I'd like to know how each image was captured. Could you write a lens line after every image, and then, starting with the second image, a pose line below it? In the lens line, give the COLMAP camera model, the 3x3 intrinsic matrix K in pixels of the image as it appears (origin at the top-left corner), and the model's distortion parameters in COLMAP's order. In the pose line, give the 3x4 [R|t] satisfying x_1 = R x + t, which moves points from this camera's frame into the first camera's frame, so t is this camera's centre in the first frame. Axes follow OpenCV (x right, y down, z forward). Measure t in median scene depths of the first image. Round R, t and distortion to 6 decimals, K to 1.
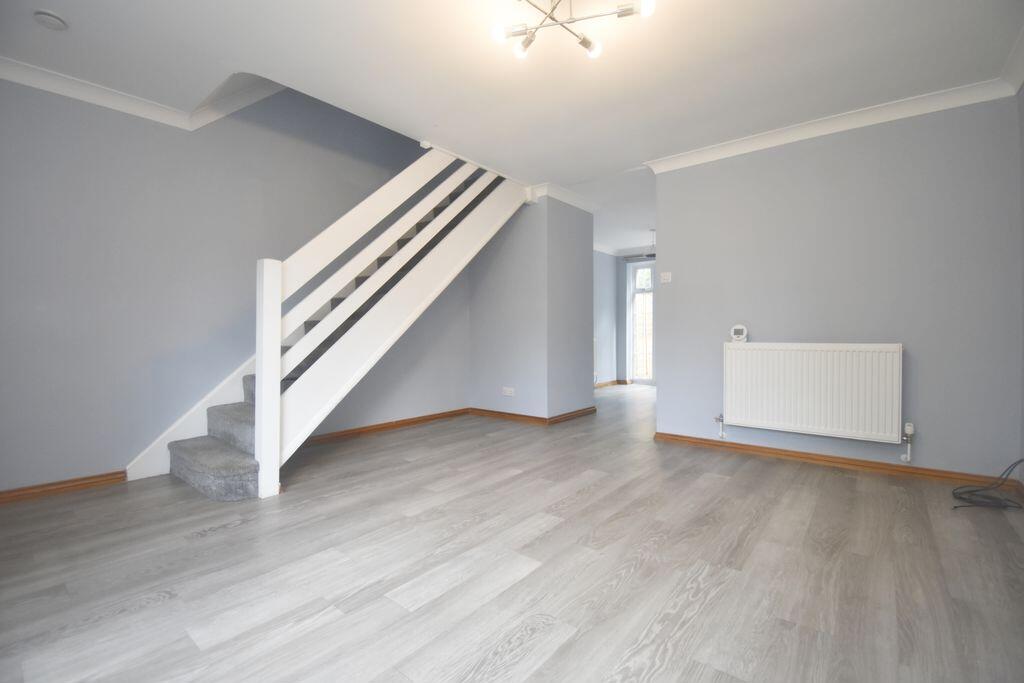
lens RADIAL K [[446.5, 0, 515.0], [0, 446.5, 340.2], [0, 0, 1]] dist [0.015660, -0.023034]
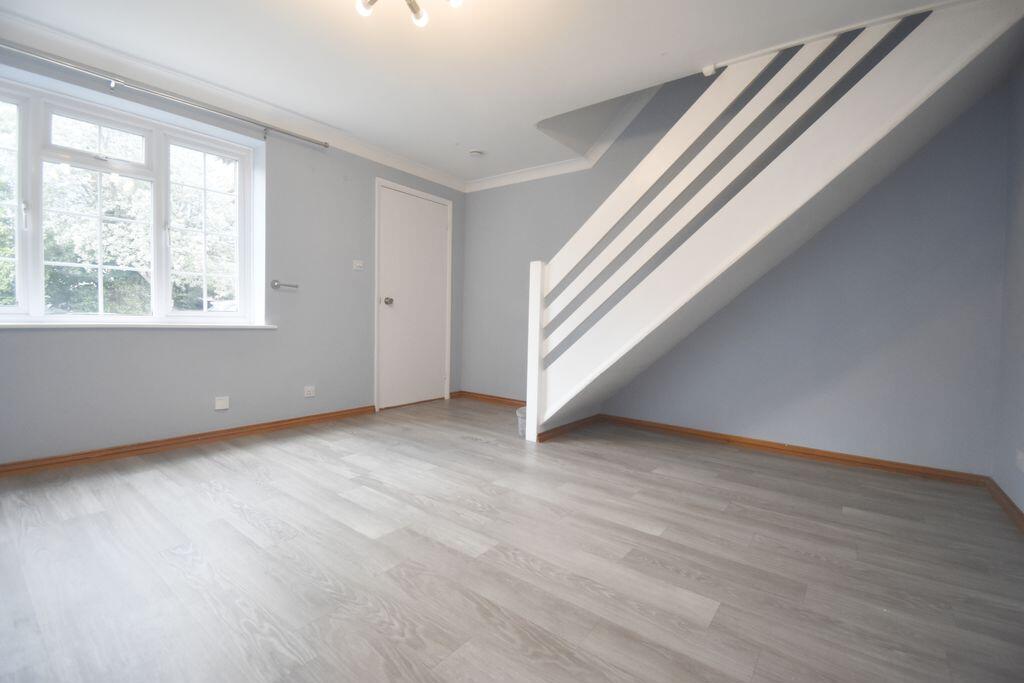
lens RADIAL K [[446.5, 0, 515.0], [0, 446.5, 340.2], [0, 0, 1]] dist [0.015660, -0.023034]
pose [[0.029253, 0.051263, -0.998257, 0.888584], [-0.040976, 0.997906, 0.050044, -0.015021], [0.998732, 0.039441, 0.031293, 1.058691]]
